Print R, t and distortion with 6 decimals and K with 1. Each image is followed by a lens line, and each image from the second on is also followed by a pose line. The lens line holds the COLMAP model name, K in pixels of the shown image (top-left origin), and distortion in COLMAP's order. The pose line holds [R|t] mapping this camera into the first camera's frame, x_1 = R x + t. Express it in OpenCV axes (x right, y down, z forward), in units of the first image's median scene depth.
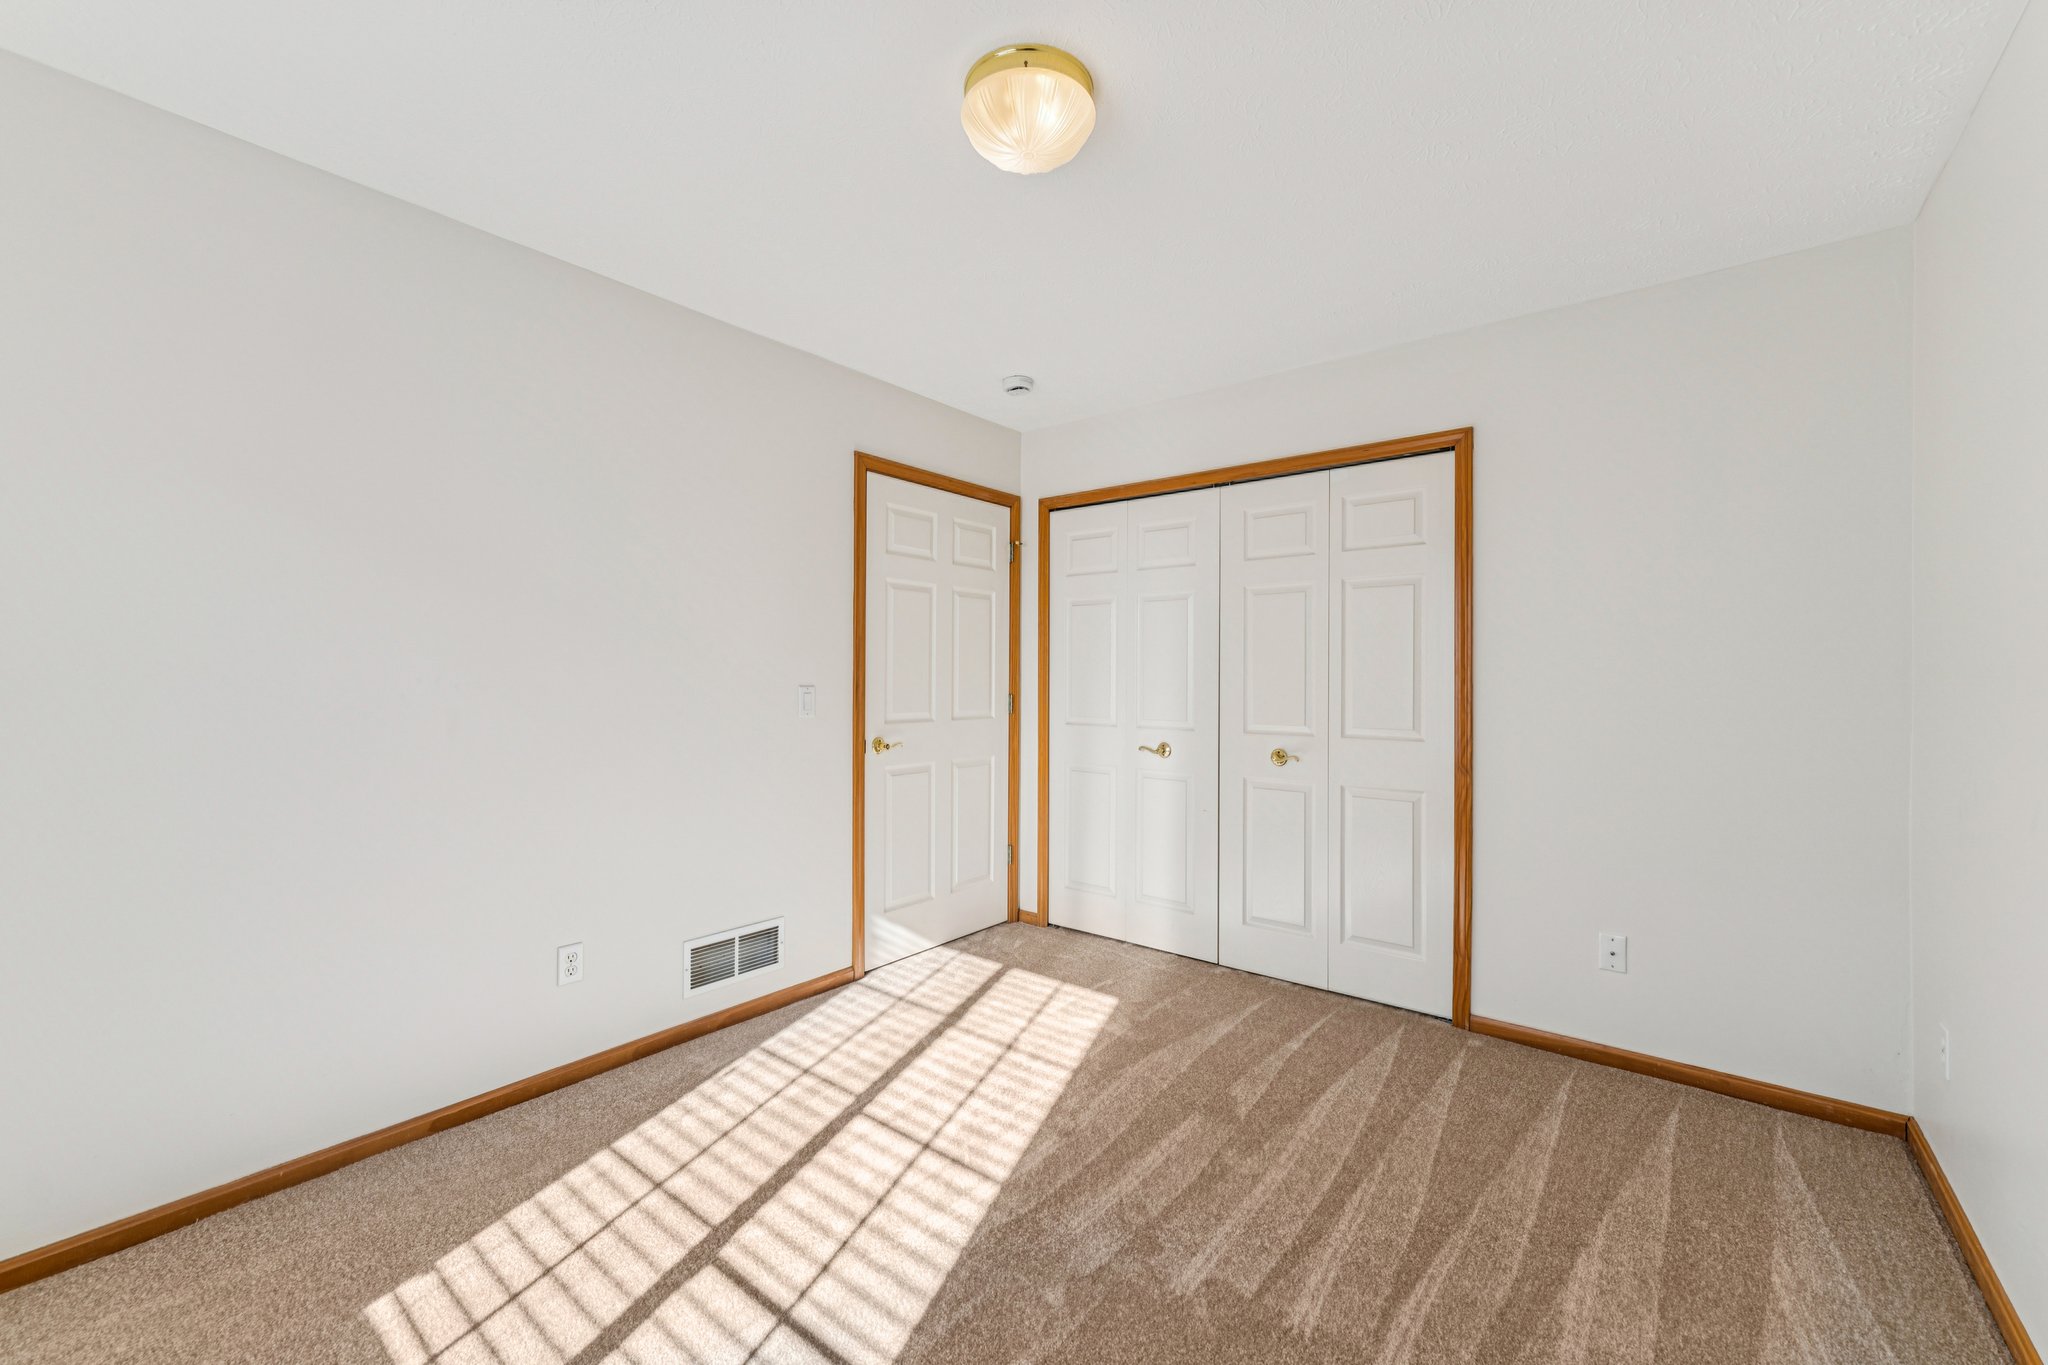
lens RADIAL K [[824.6, 0, 1021.0], [0, 824.6, 683.9], [0, 0, 1]] dist [-0.002999, -0.000203]
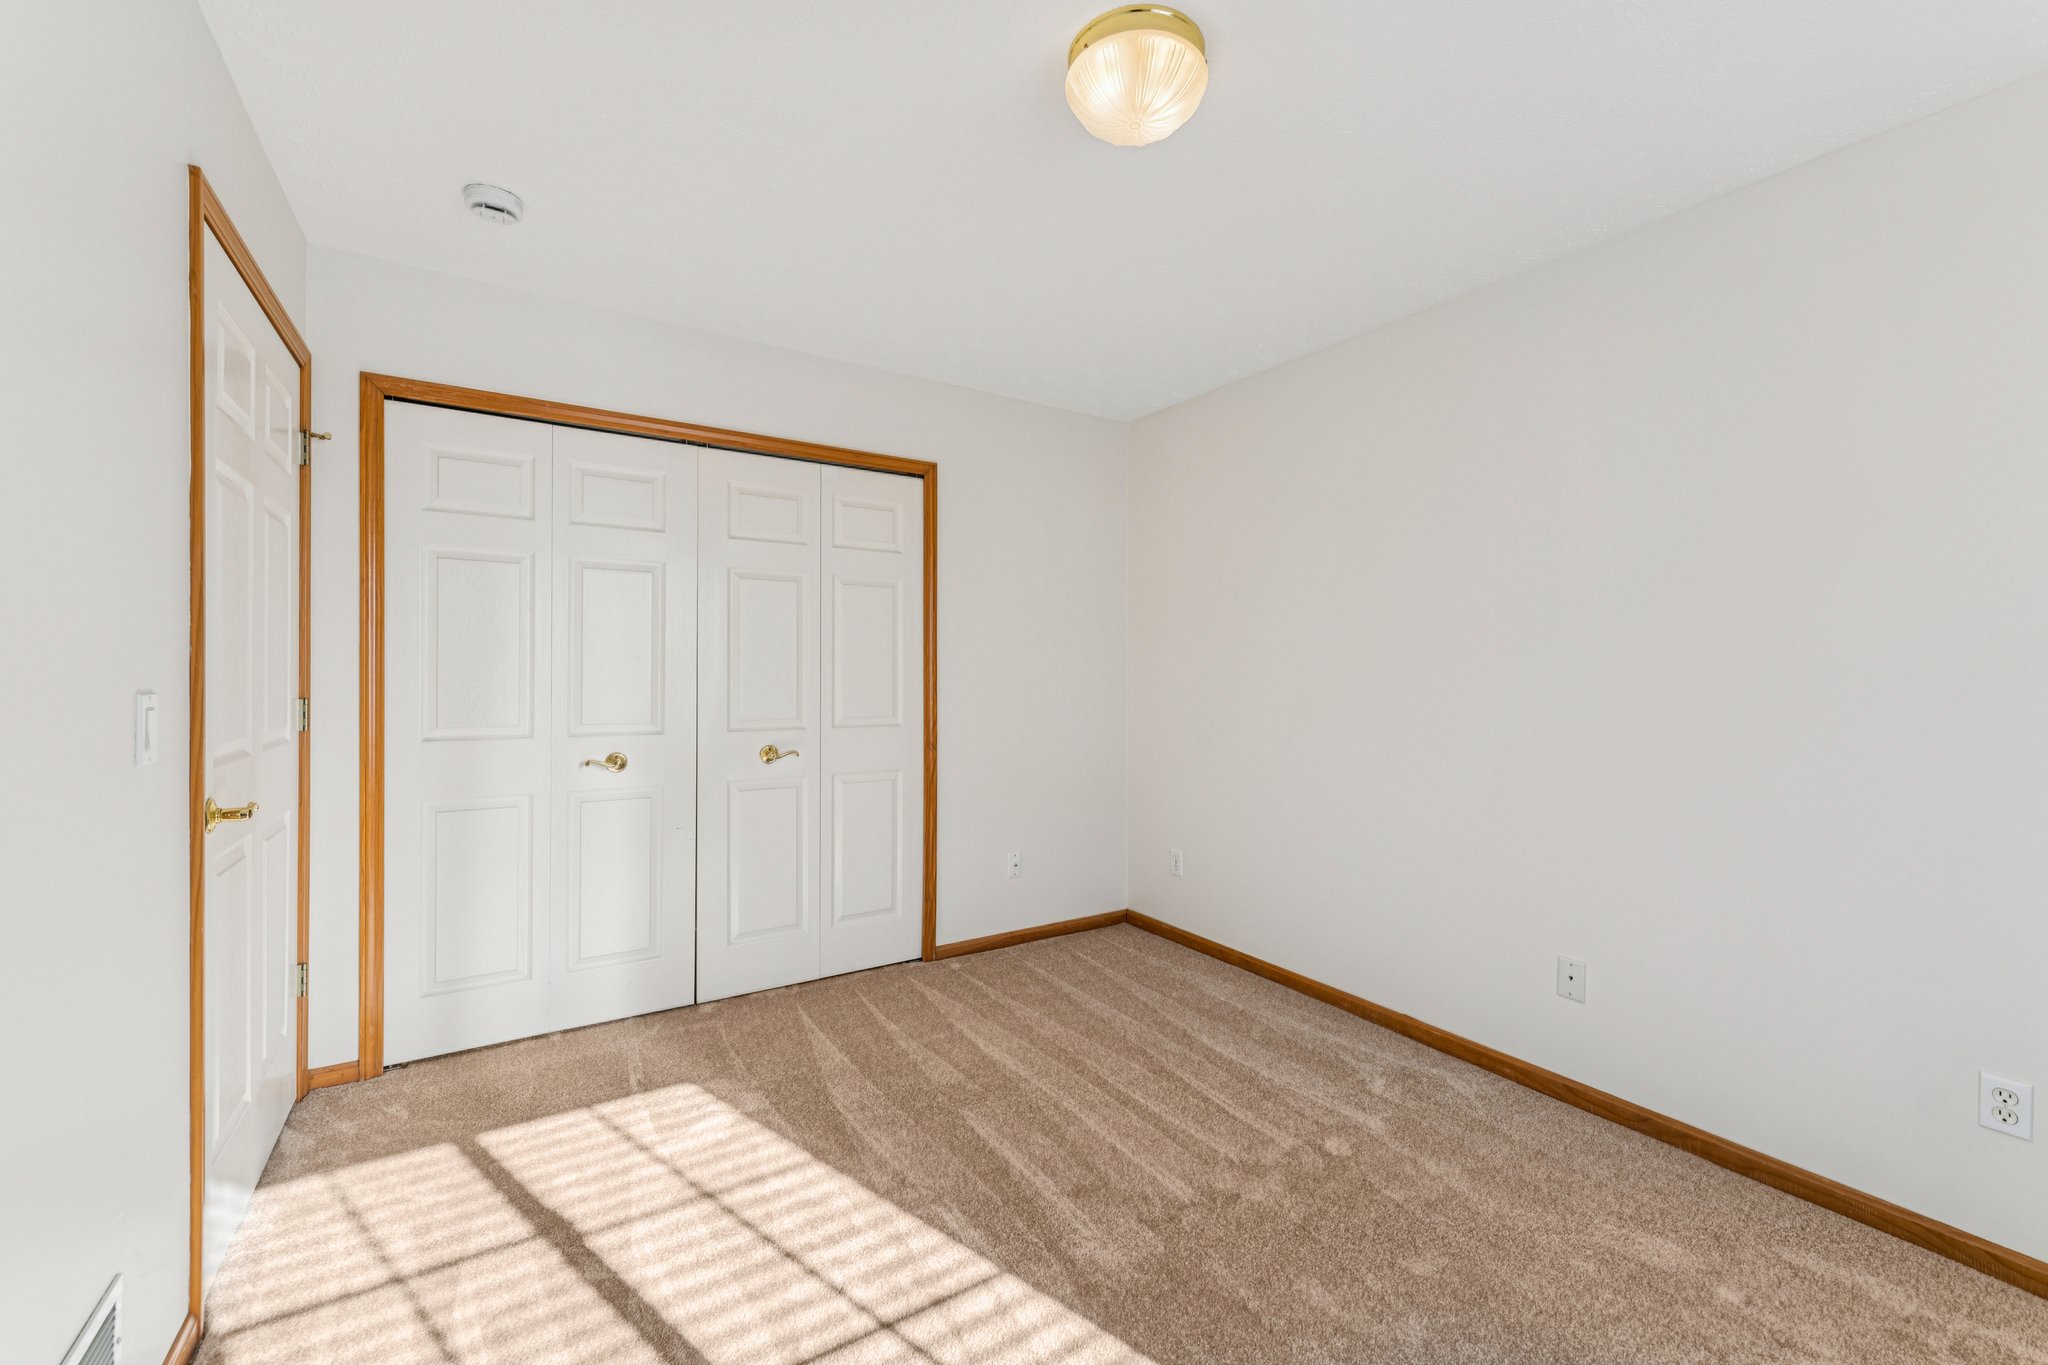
lens RADIAL K [[824.6, 0, 1021.0], [0, 824.6, 683.9], [0, 0, 1]] dist [-0.002999, -0.000203]
pose [[0.310011, -0.017700, 0.950568, -0.556941], [0.004324, 0.999843, 0.017207, -0.007663], [-0.950723, -0.001224, 0.310038, 0.494795]]
